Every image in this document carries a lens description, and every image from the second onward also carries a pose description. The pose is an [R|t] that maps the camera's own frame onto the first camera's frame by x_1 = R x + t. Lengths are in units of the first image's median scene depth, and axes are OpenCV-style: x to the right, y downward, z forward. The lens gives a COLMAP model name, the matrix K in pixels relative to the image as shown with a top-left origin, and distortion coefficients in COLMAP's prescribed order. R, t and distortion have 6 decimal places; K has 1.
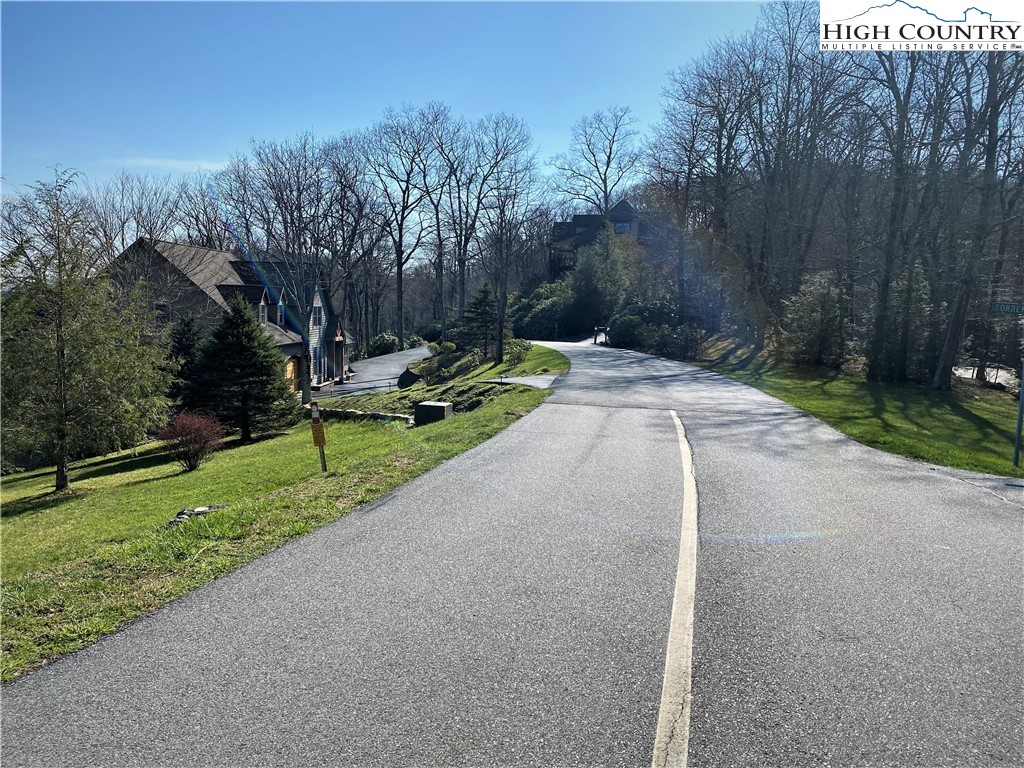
lens RADIAL K [[775.0, 0, 512.0], [0, 775.0, 384.0], [0, 0, 1]] dist [0.158497, -0.255122]
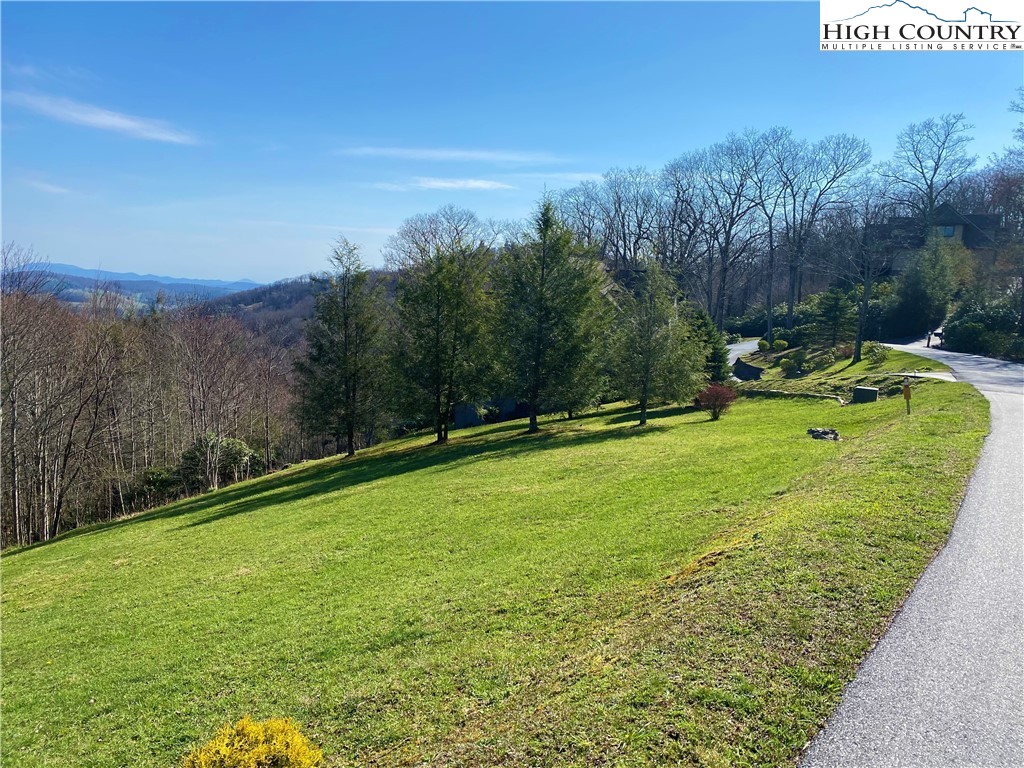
lens RADIAL K [[780.7, 0, 512.0], [0, 780.7, 384.0], [0, 0, 1]] dist [0.007420, 0.009098]
pose [[0.948234, 0.058528, -0.312131, -0.086878], [-0.054806, 0.998283, 0.020693, 0.007600], [0.312806, -0.002515, 0.949814, -0.183698]]
